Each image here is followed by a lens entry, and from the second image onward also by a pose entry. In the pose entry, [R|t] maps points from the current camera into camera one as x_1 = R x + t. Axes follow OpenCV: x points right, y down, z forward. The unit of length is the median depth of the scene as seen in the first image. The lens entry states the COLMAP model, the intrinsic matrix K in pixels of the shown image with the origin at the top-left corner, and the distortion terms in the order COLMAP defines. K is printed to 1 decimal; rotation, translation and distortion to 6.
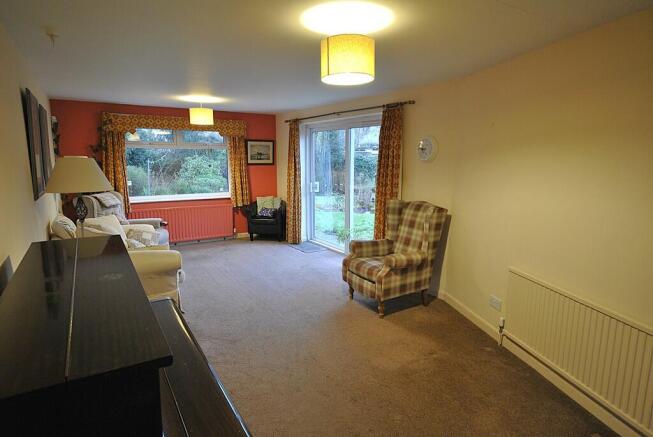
lens RADIAL K [[382.6, 0, 326.4], [0, 382.6, 217.7], [0, 0, 1]] dist [-0.000864, -0.000294]
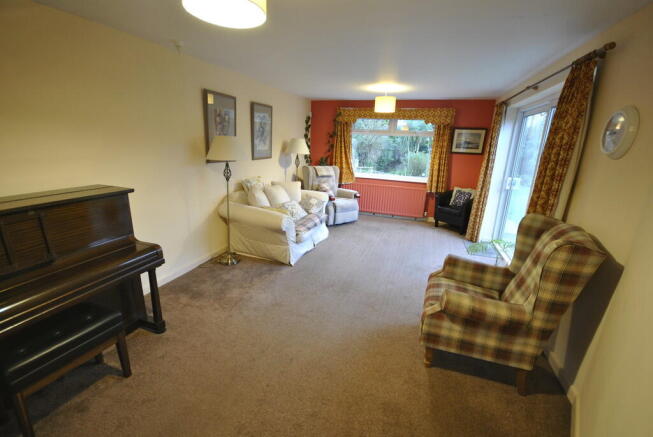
lens RADIAL K [[287.8, 0, 326.0], [0, 287.8, 217.4], [0, 0, 1]] dist [-0.000271, -0.000924]
pose [[0.616600, 0.220657, -0.755722, 0.247412], [-0.159421, 0.975027, 0.154617, -0.045803], [0.770967, 0.025141, 0.636379, 0.323017]]
